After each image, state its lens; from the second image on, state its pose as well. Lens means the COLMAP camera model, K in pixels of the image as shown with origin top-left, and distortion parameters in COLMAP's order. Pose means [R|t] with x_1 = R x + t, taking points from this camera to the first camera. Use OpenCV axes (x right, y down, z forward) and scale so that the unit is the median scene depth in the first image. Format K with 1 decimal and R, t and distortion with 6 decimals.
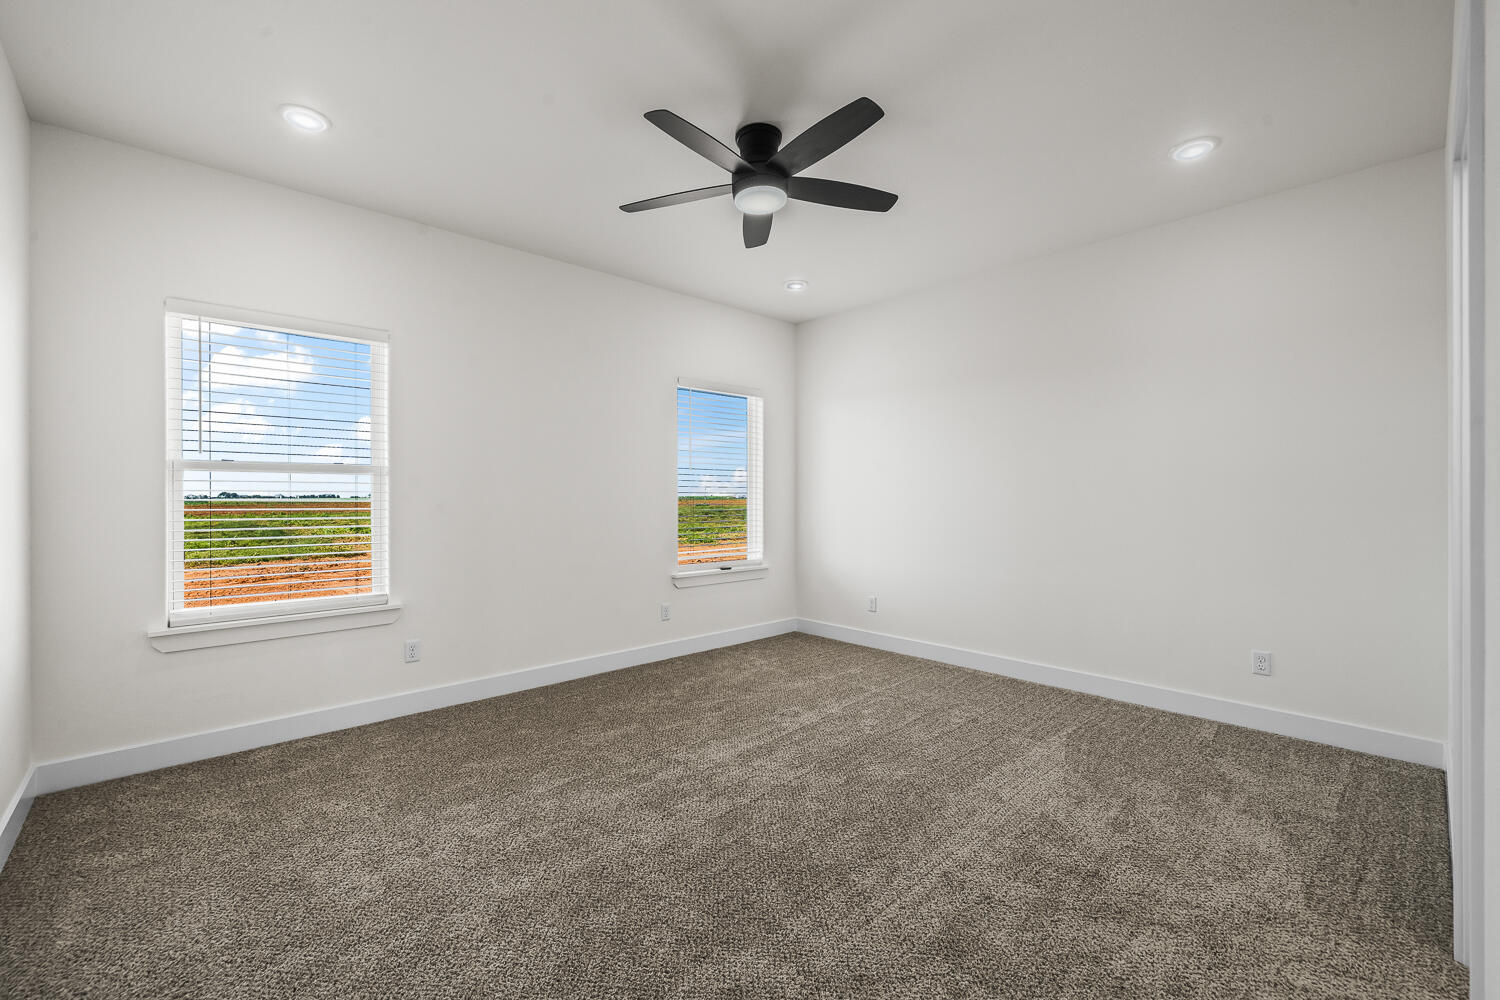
lens RADIAL K [[635.3, 0, 750.0], [0, 635.3, 500.0], [0, 0, 1]] dist [0.000001, 0.000238]
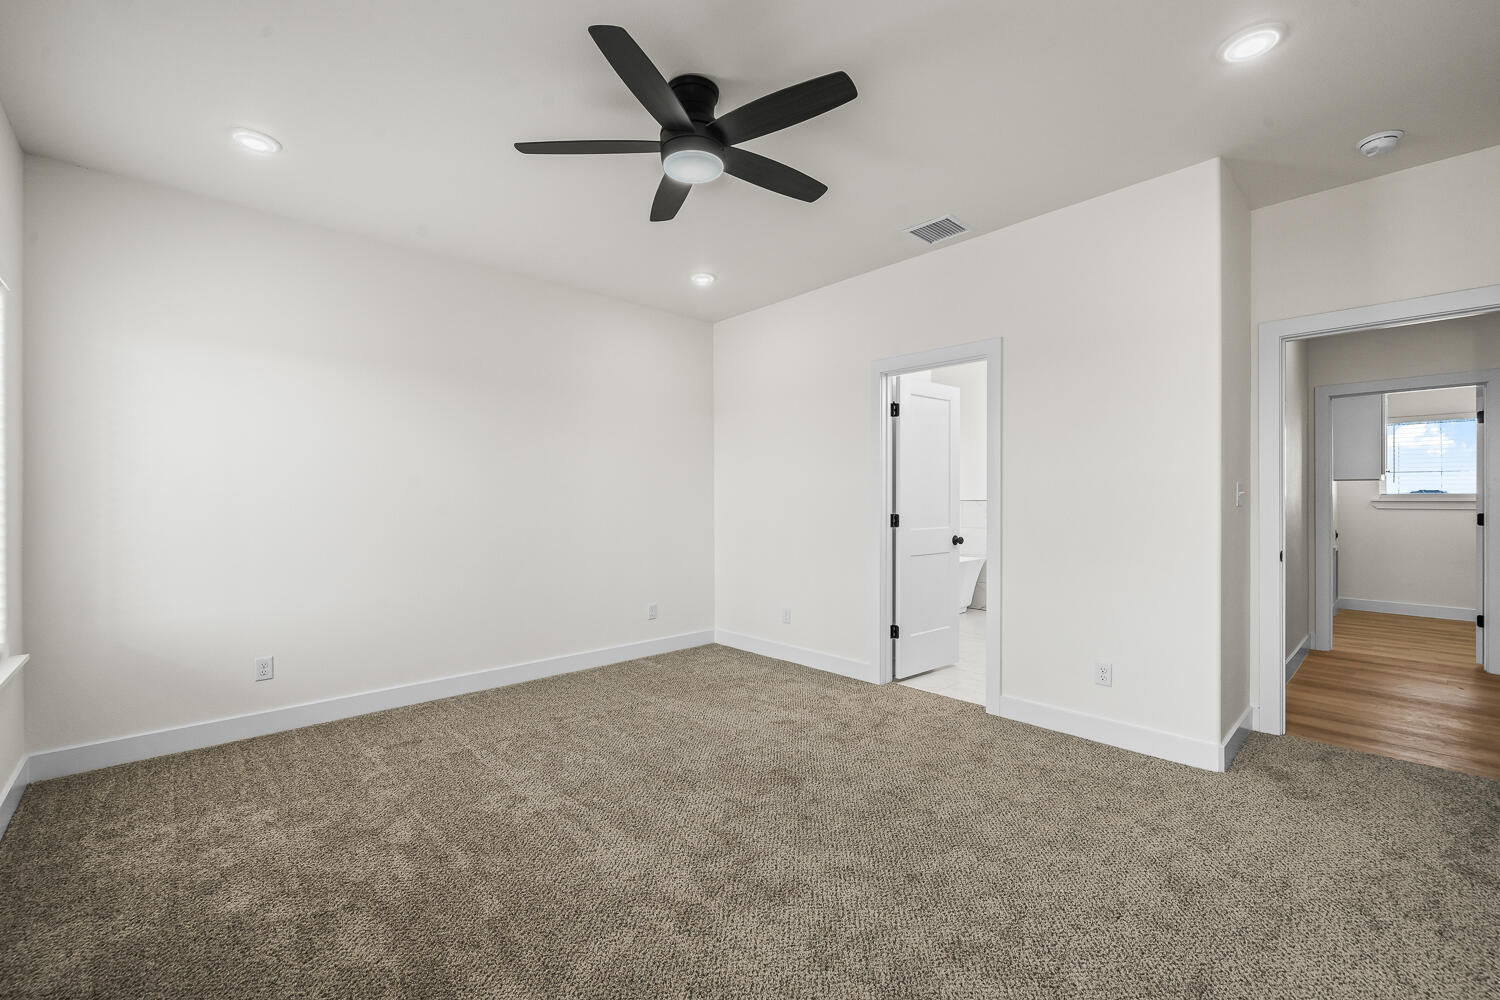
lens RADIAL K [[610.9, 0, 750.0], [0, 610.9, 500.0], [0, 0, 1]] dist [-0.000371, 0.000197]
pose [[0.019873, -0.001925, 0.999801, -0.683602], [0.009242, 0.999956, 0.001742, -0.011484], [-0.999760, 0.009205, 0.019890, 0.760931]]
